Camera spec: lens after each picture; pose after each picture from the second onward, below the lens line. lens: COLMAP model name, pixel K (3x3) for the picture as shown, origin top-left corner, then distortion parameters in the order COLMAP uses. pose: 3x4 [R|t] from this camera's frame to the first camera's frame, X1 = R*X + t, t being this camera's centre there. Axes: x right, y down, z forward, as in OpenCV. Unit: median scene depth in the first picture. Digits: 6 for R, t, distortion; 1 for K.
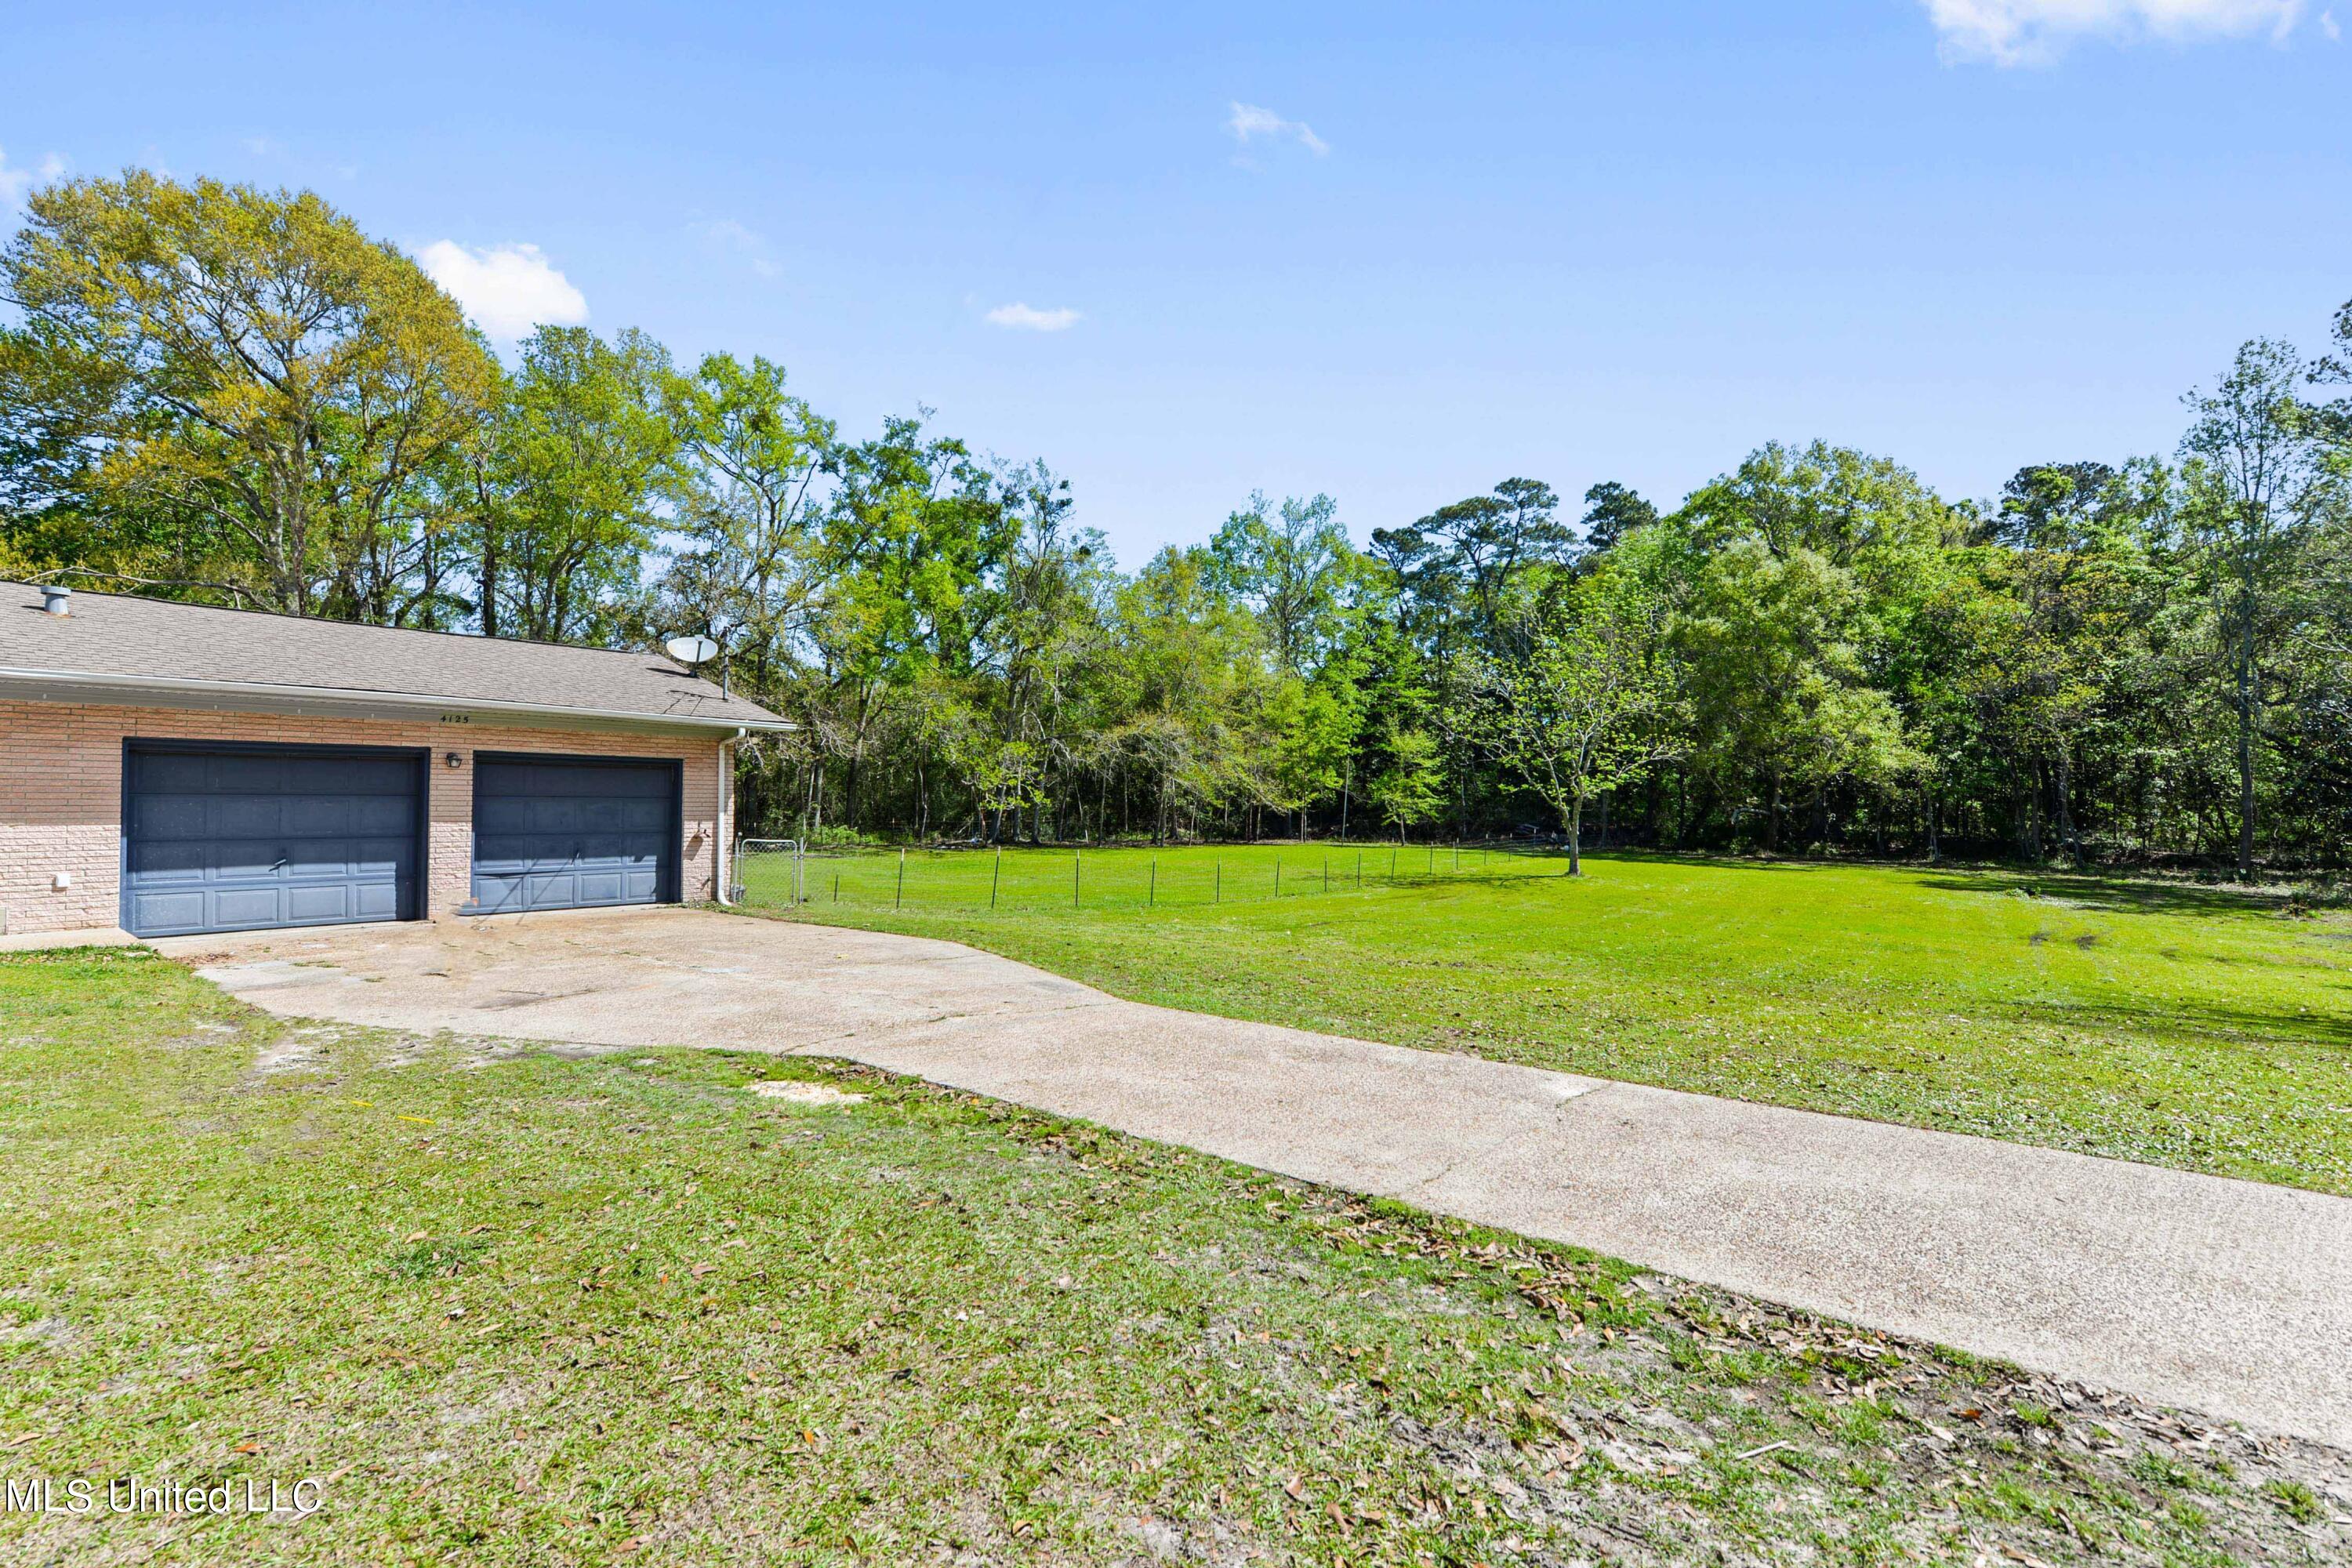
lens RADIAL K [[1018.7, 0, 1177.6], [0, 1018.7, 792.5], [0, 0, 1]] dist [-0.004833, -0.000259]
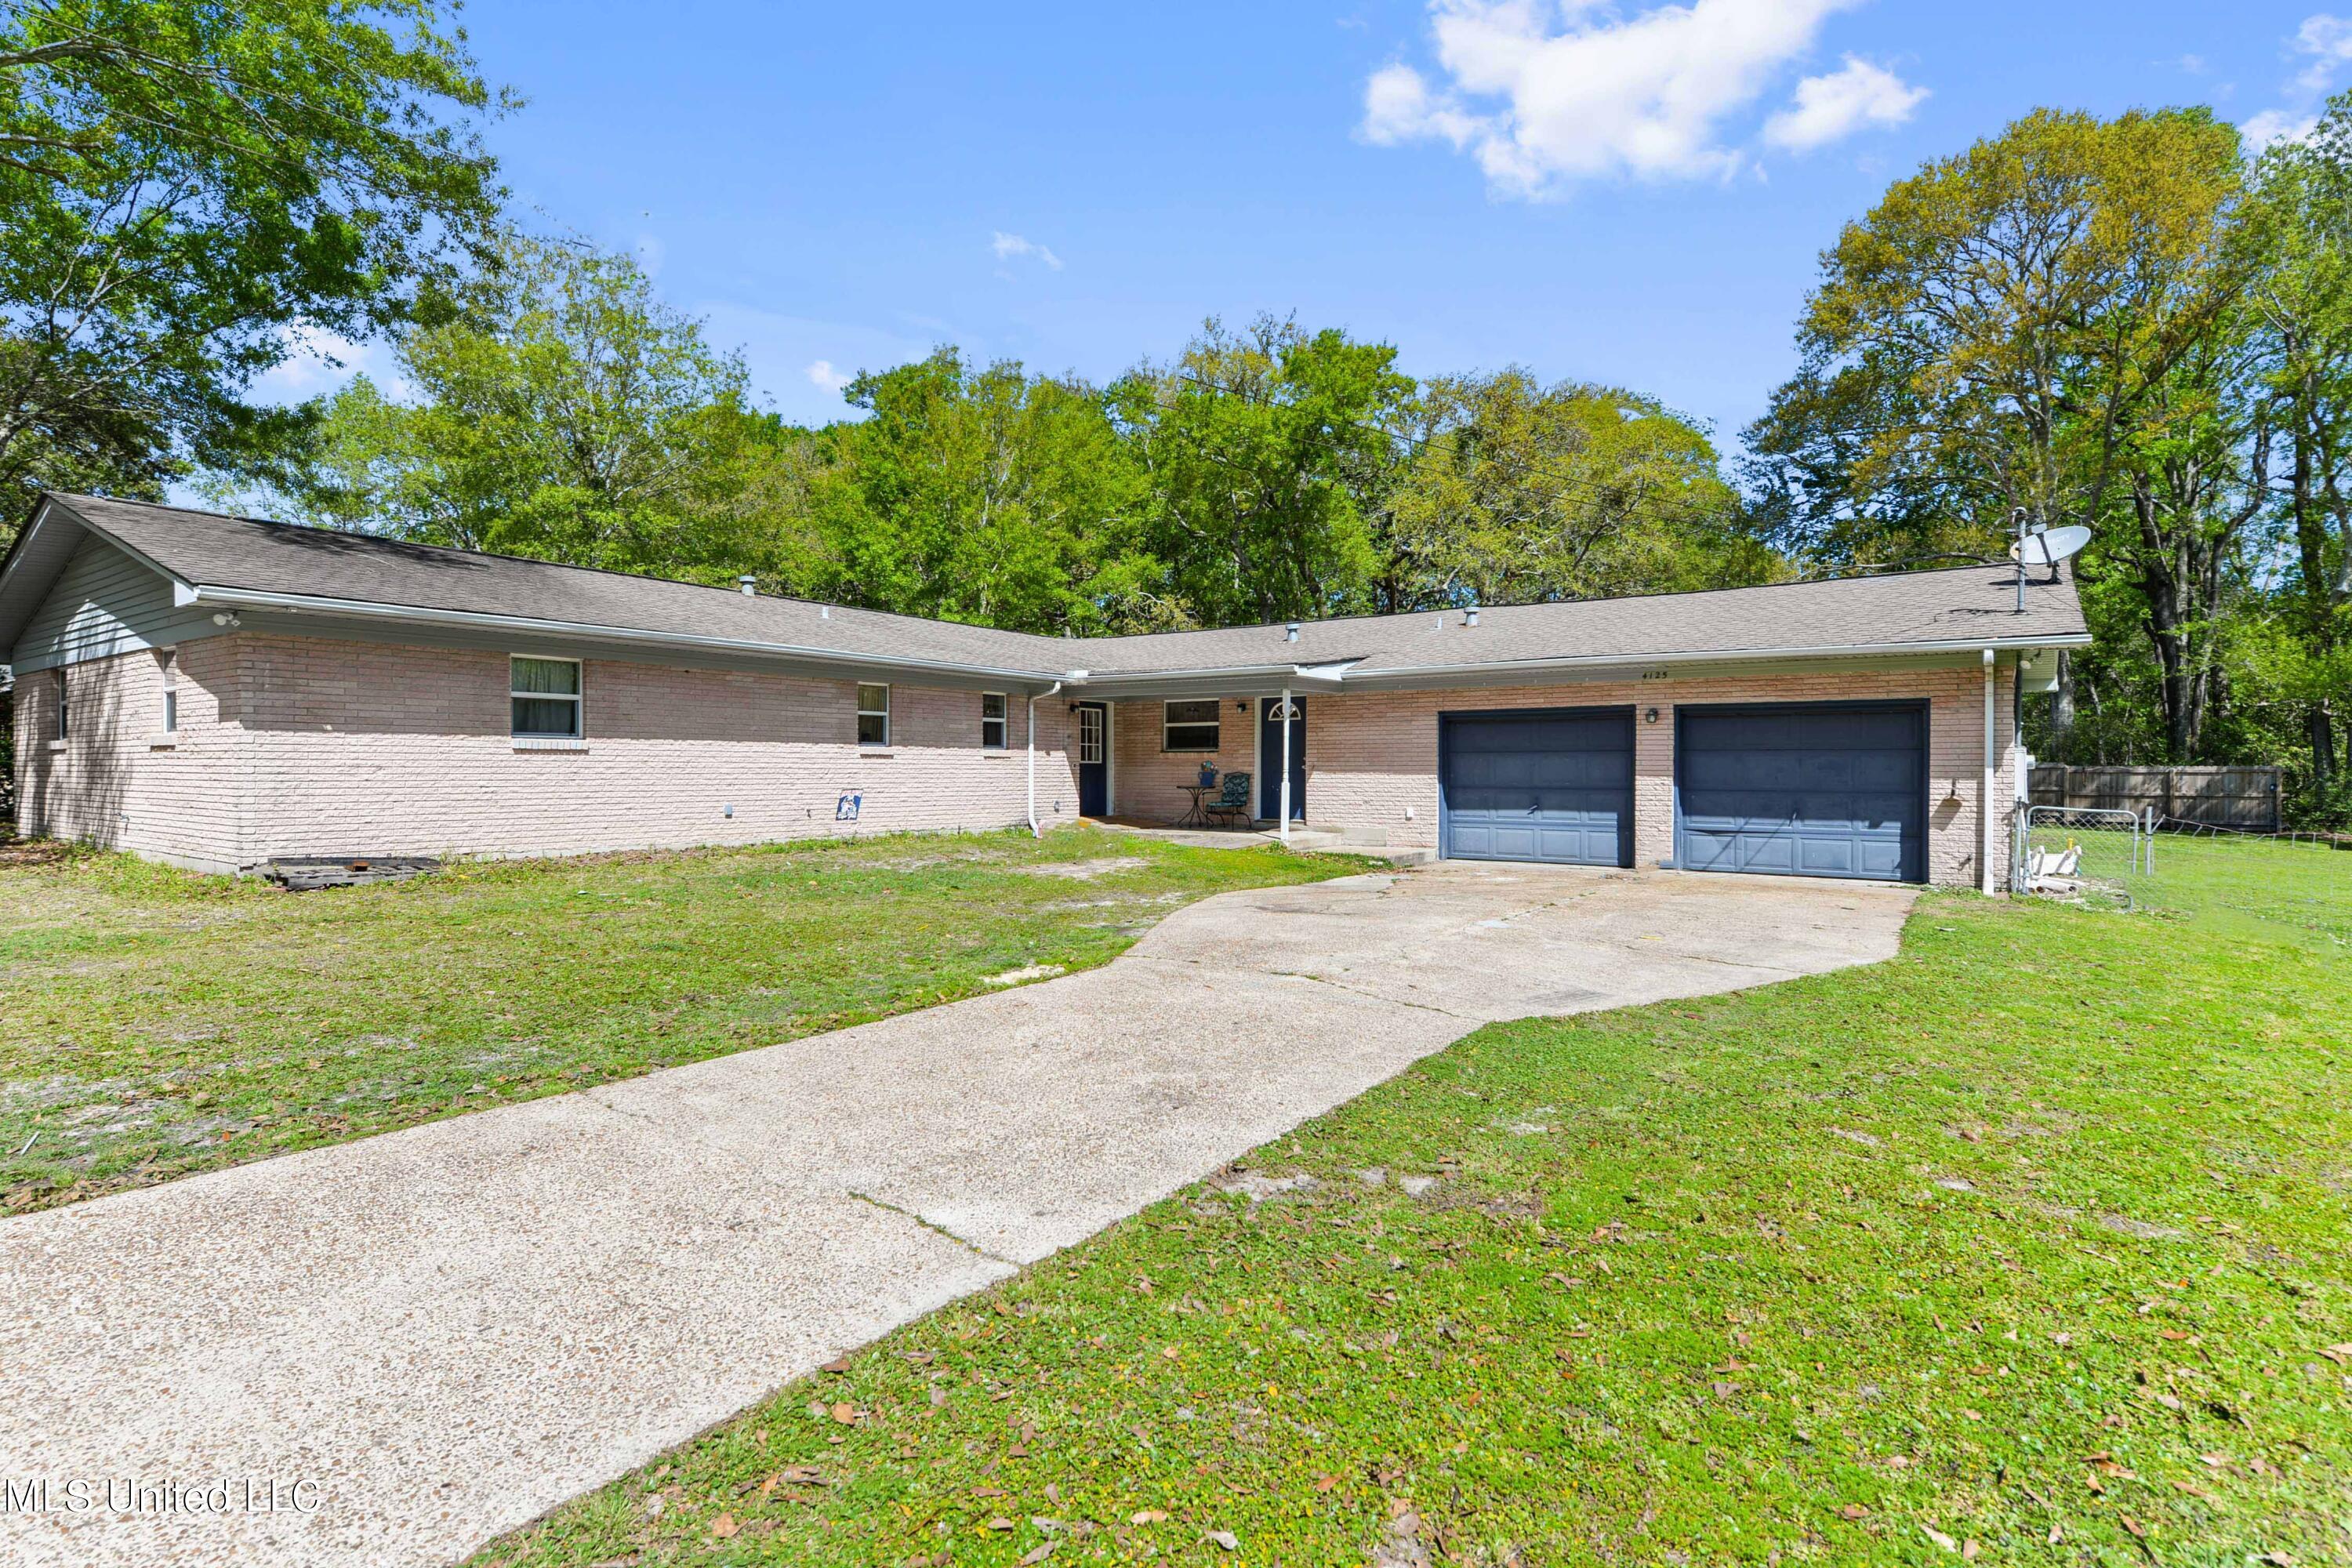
lens RADIAL K [[1149.0, 0, 1179.5], [0, 1149.0, 776.5], [0, 0, 1]] dist [0.003179, 0.000055]
pose [[0.080977, 0.000483, -0.996716, 0.406495], [0.009853, 0.999951, 0.001285, 0.023549], [0.996667, -0.009924, 0.080968, 0.433135]]
